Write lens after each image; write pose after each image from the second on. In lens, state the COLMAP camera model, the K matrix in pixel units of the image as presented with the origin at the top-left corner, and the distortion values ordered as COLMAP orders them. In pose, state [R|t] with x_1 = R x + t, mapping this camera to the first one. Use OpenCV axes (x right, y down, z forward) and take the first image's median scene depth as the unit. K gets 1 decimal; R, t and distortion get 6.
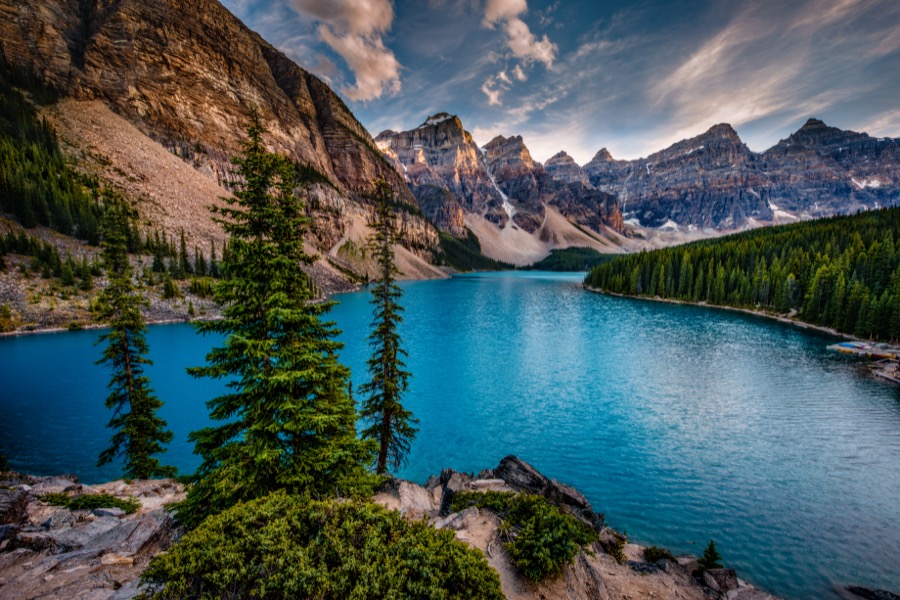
lens RADIAL K [[361.9, 0, 450.0], [0, 361.9, 300.0], [0, 0, 1]] dist [-0.017463, -0.000364]
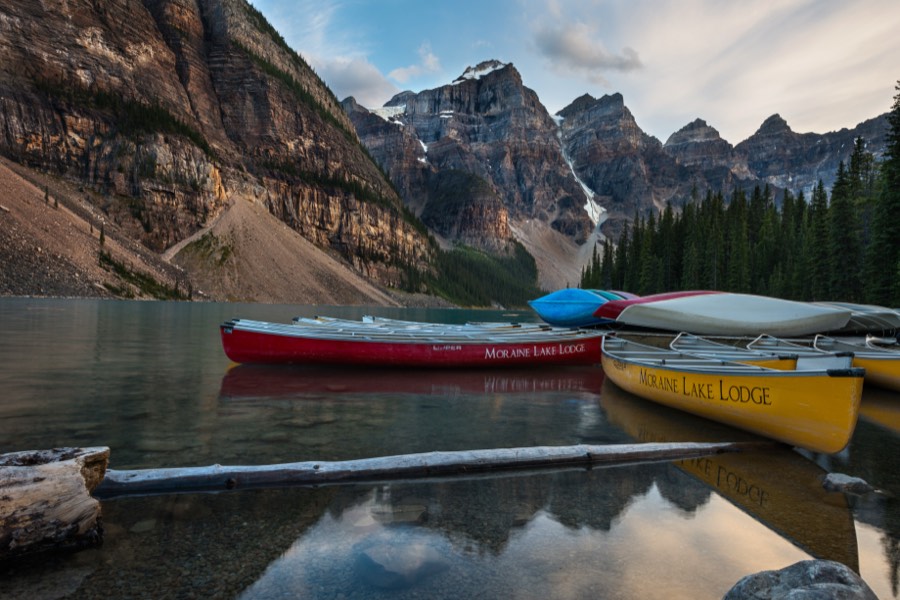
lens RADIAL K [[597.1, 0, 450.0], [0, 597.1, 300.0], [0, 0, 1]] dist [0.000491, 0.000849]
pose [[0.992486, 0.021203, -0.120510, 0.160992], [-0.034995, 0.992920, -0.113510, 0.021082], [0.117250, 0.116874, 0.986201, 0.123374]]
